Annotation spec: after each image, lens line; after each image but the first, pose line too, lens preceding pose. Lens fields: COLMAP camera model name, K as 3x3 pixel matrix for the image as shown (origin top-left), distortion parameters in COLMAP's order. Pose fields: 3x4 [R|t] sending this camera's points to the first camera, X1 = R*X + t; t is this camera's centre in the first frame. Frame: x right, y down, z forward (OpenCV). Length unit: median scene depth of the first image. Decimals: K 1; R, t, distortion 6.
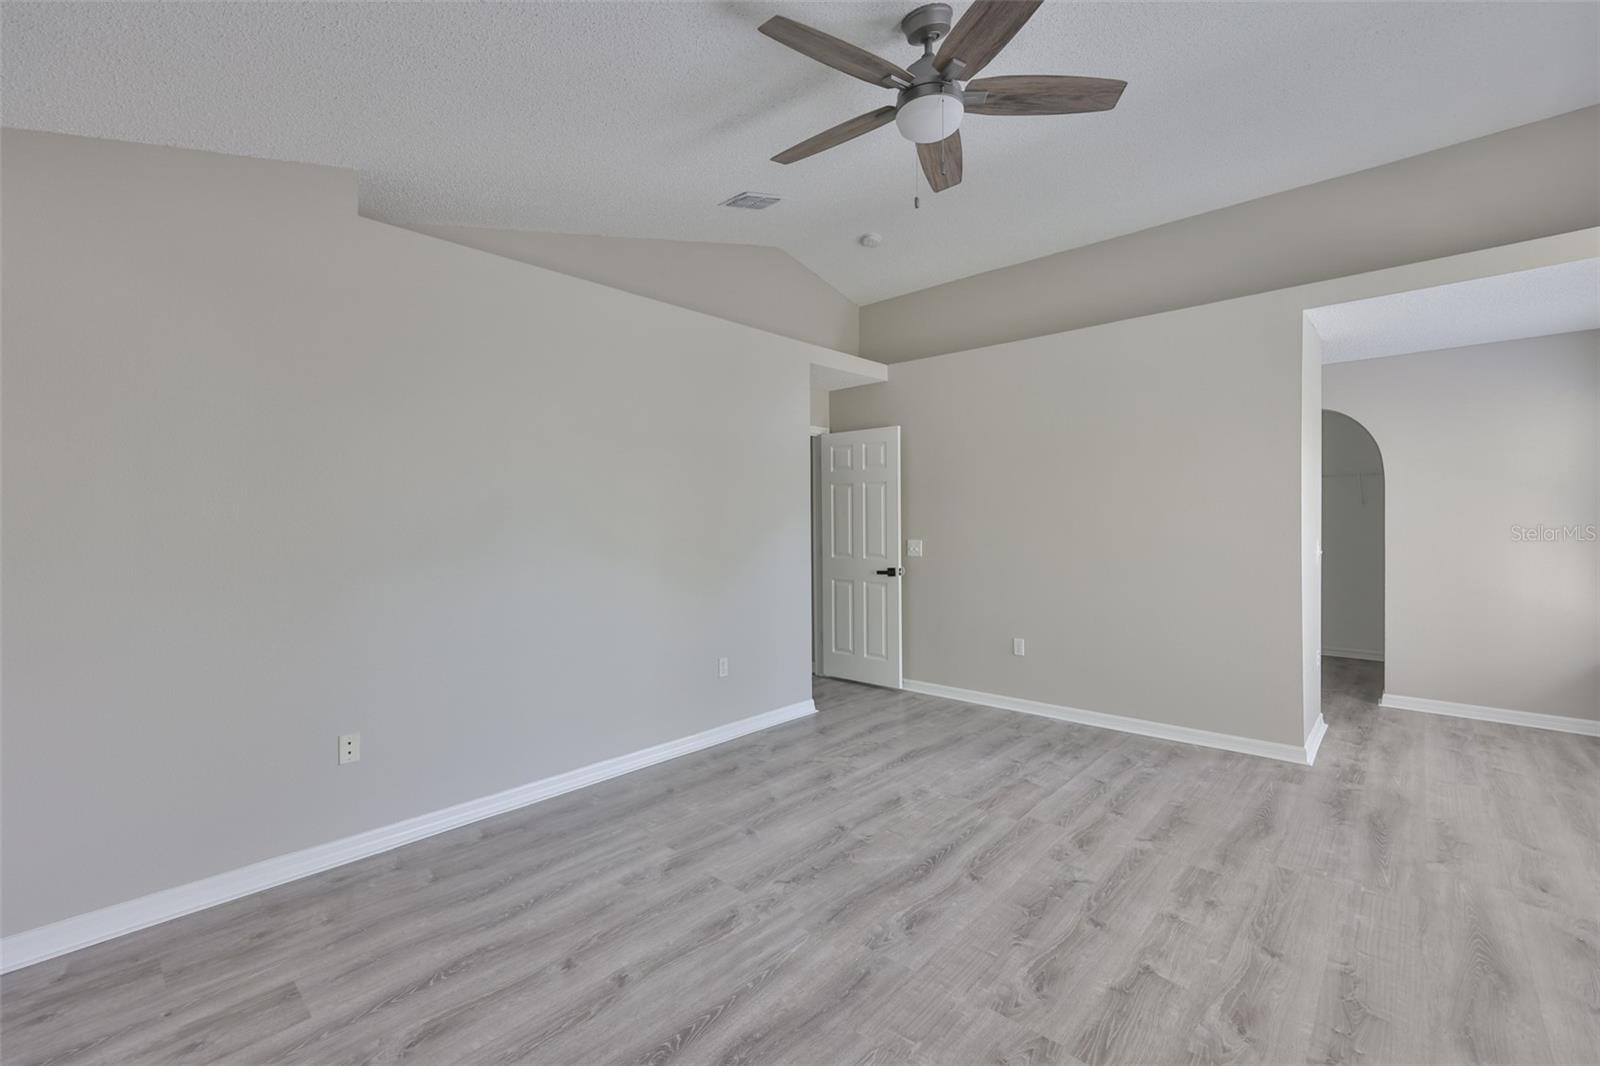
lens RADIAL K [[685.4, 0, 803.9], [0, 685.4, 524.6], [0, 0, 1]] dist [-0.007507, 0.000406]
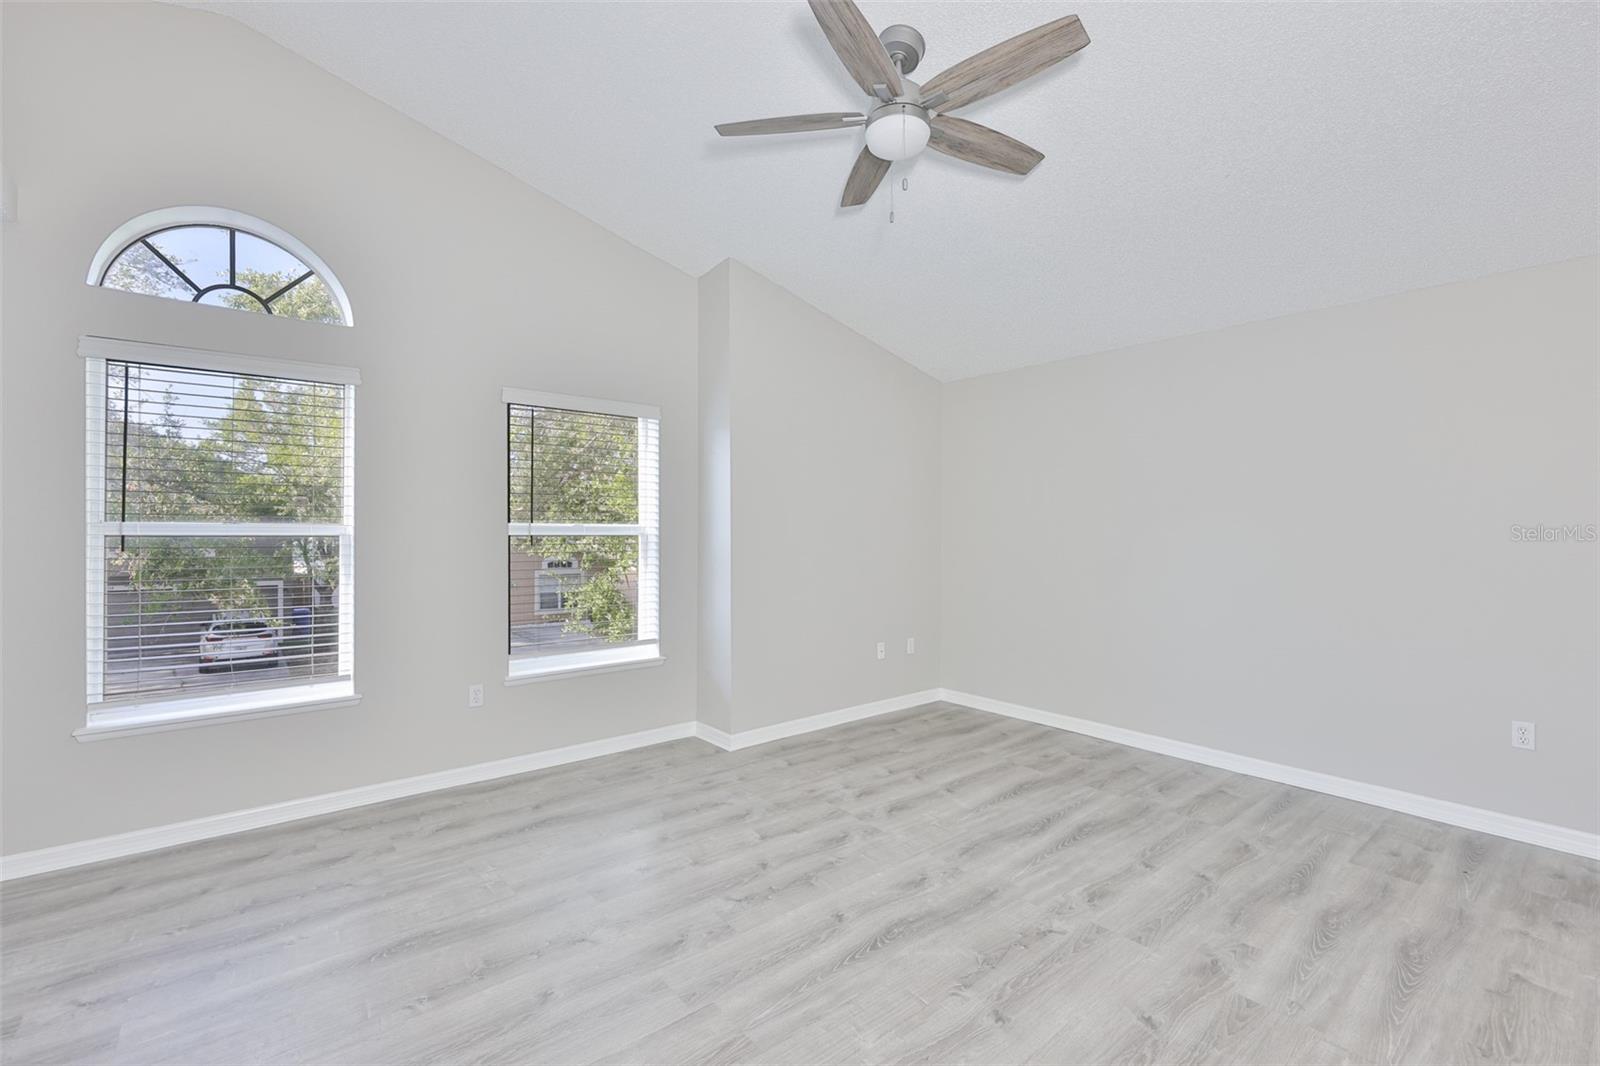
lens RADIAL K [[685.4, 0, 803.9], [0, 685.4, 524.6], [0, 0, 1]] dist [-0.007507, 0.000406]
pose [[-0.989416, 0.006718, 0.144953, 0.136350], [0.006145, 0.999971, -0.004396, -0.003931], [-0.144978, -0.003458, -0.989429, 1.627671]]
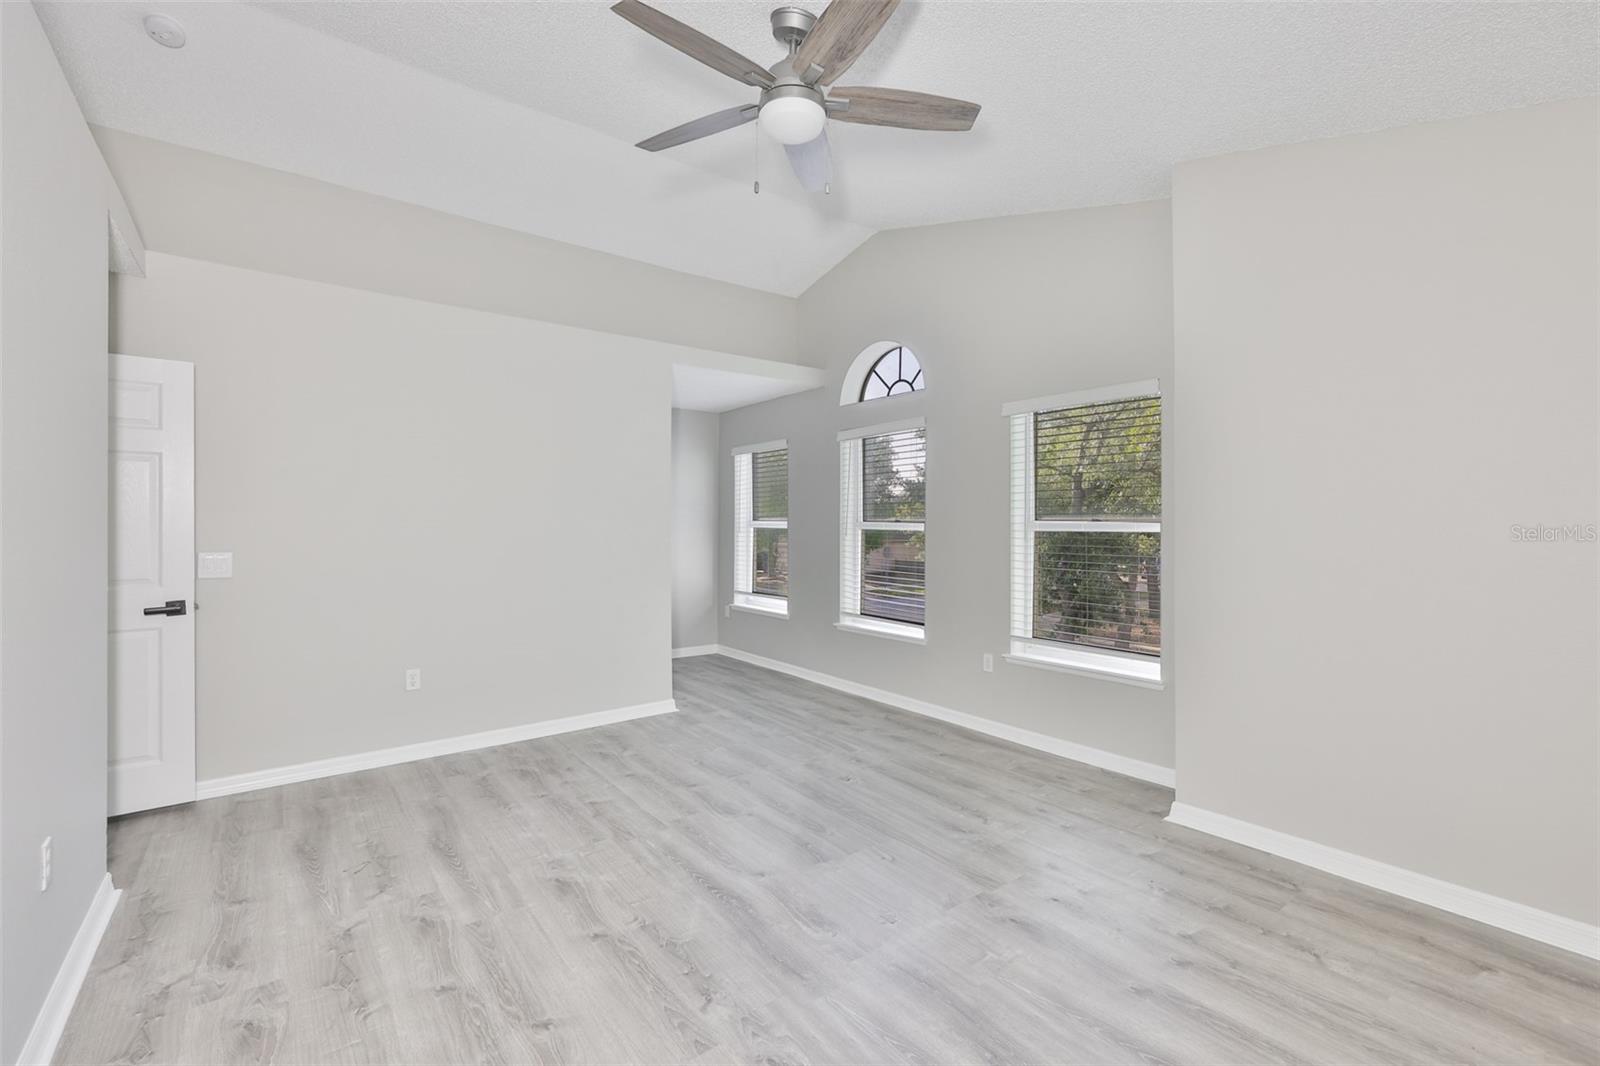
lens RADIAL K [[685.4, 0, 803.9], [0, 685.4, 524.6], [0, 0, 1]] dist [-0.007507, 0.000406]
pose [[0.168189, 0.006220, 0.985735, -0.634186], [0.000938, 0.999979, -0.006470, 0.002532], [-0.985754, 0.002013, 0.168179, 0.649743]]
